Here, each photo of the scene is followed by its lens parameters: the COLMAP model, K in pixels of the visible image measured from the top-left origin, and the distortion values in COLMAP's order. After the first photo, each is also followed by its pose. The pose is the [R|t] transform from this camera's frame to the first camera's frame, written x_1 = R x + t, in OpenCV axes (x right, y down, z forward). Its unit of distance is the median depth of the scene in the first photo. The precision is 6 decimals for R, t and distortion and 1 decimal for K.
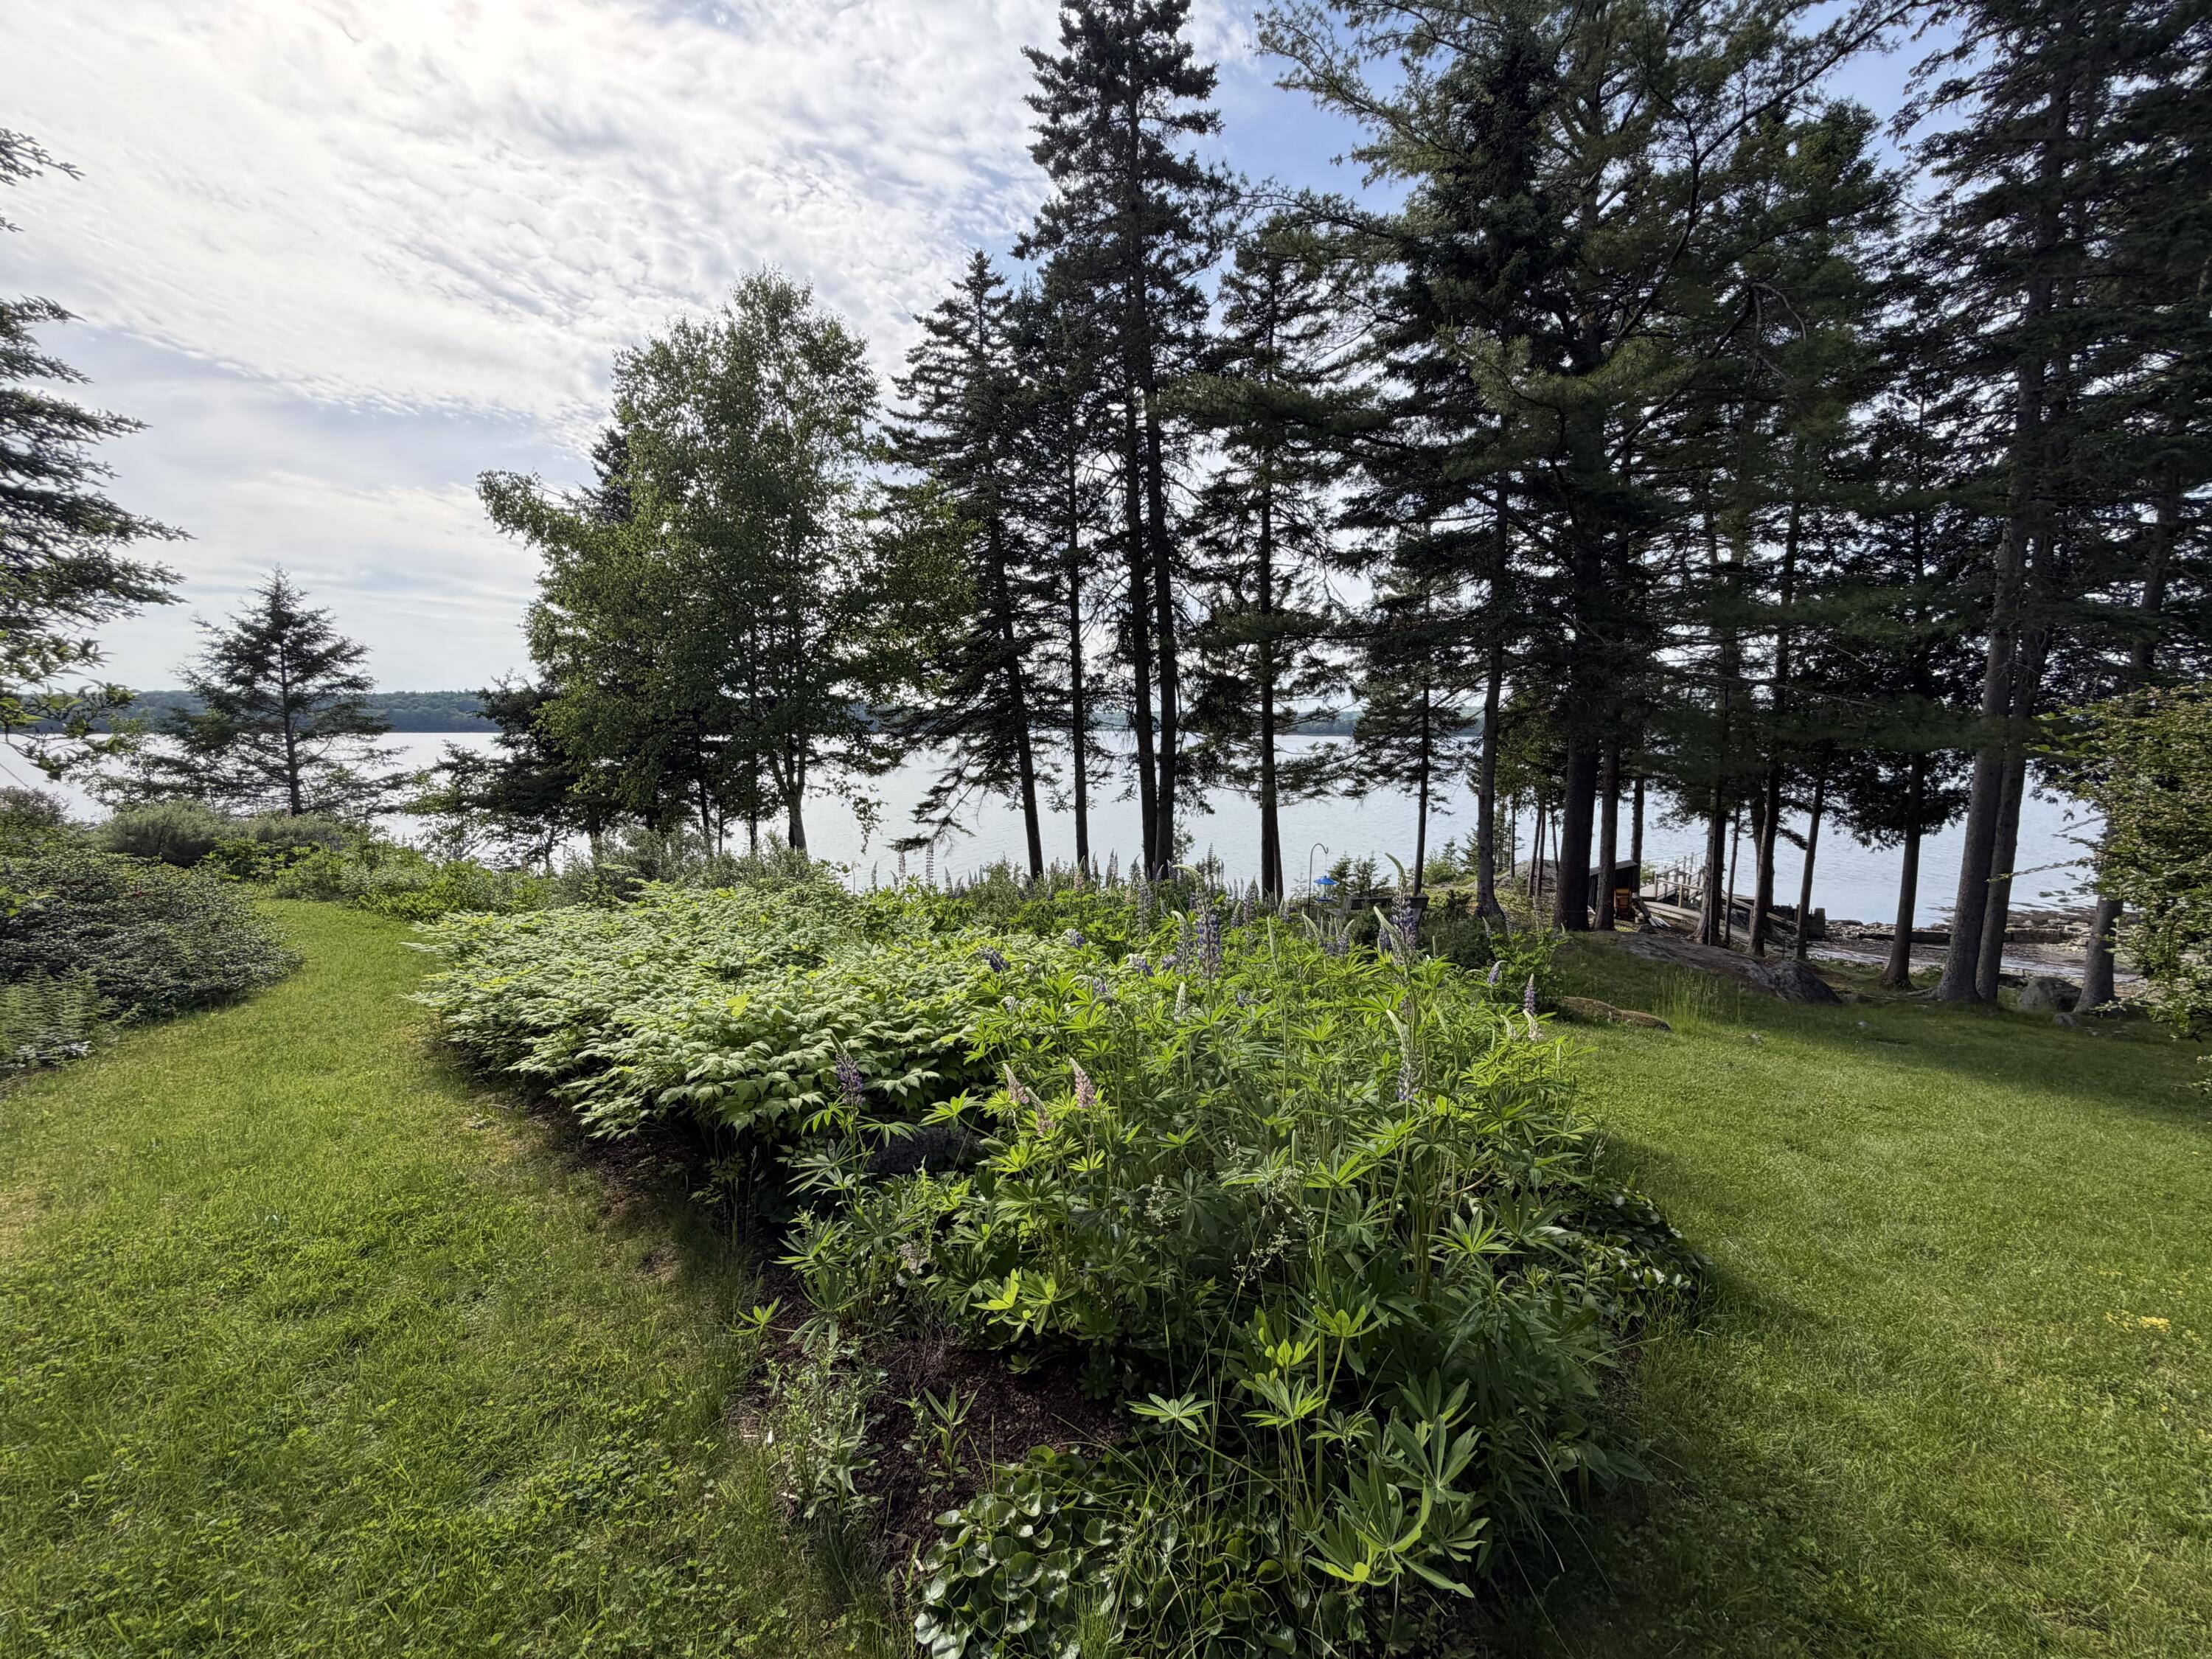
lens RADIAL K [[880.2, 0, 1106.0], [0, 880.2, 829.5], [0, 0, 1]] dist [-0.008618, 0.000250]
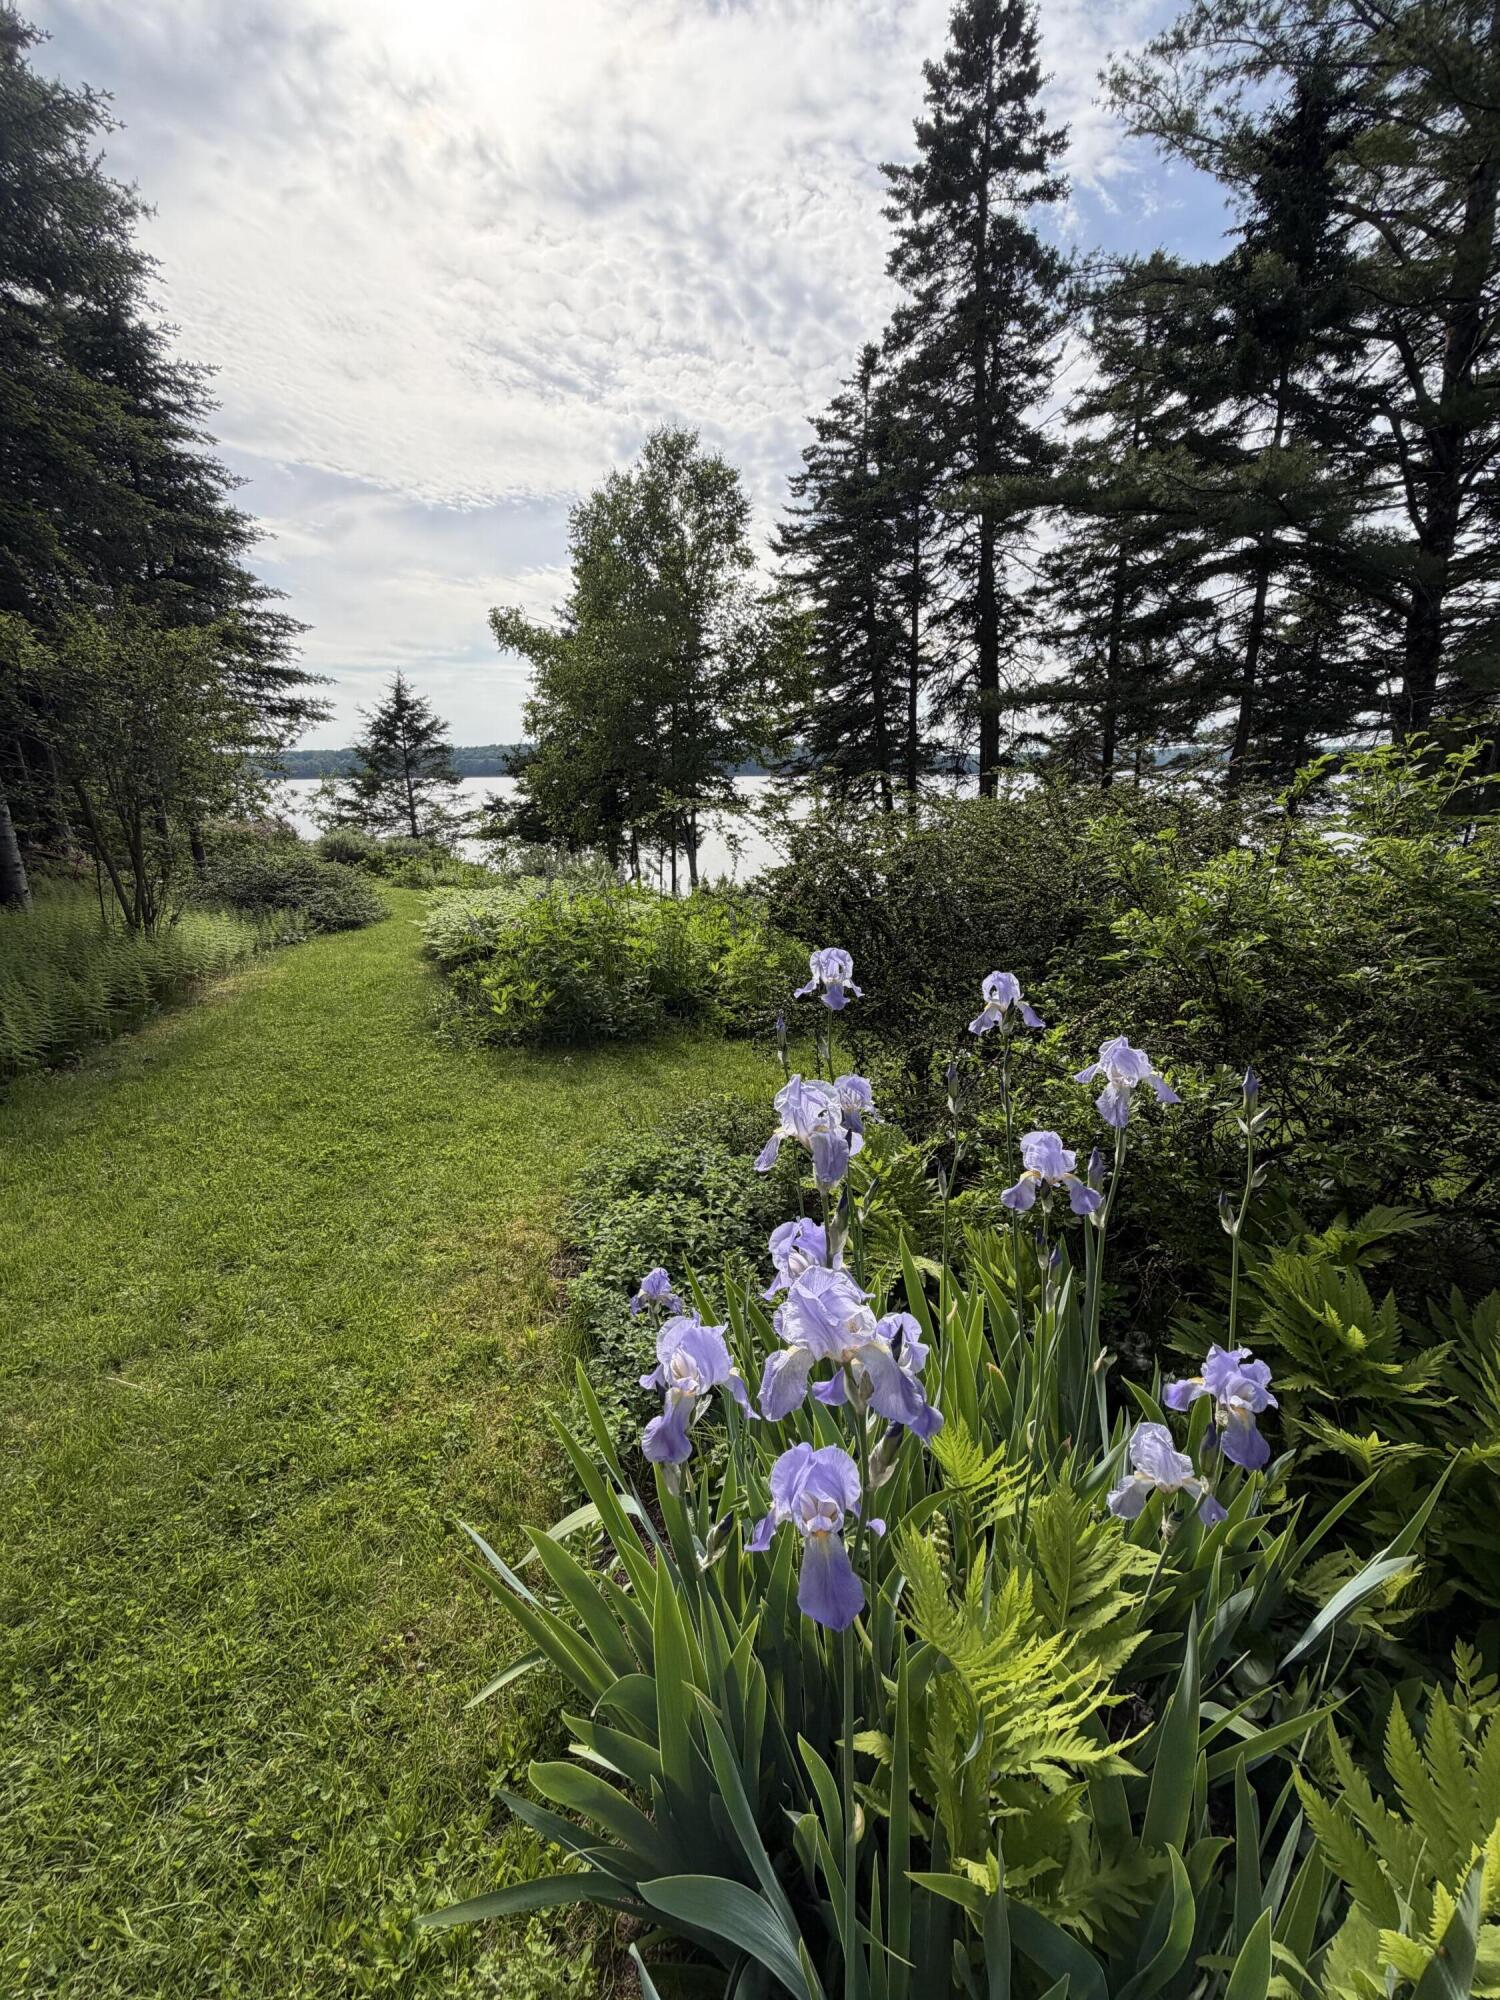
lens RADIAL K [[795.8, 0, 750.0], [0, 795.8, 1000.0], [0, 0, 1]] dist [-0.008618, 0.000250]
pose [[0.930449, 0.093948, -0.354173, 0.165864], [-0.033892, 0.984495, 0.172109, 0.003084], [0.364850, -0.148135, 0.919206, -0.127308]]
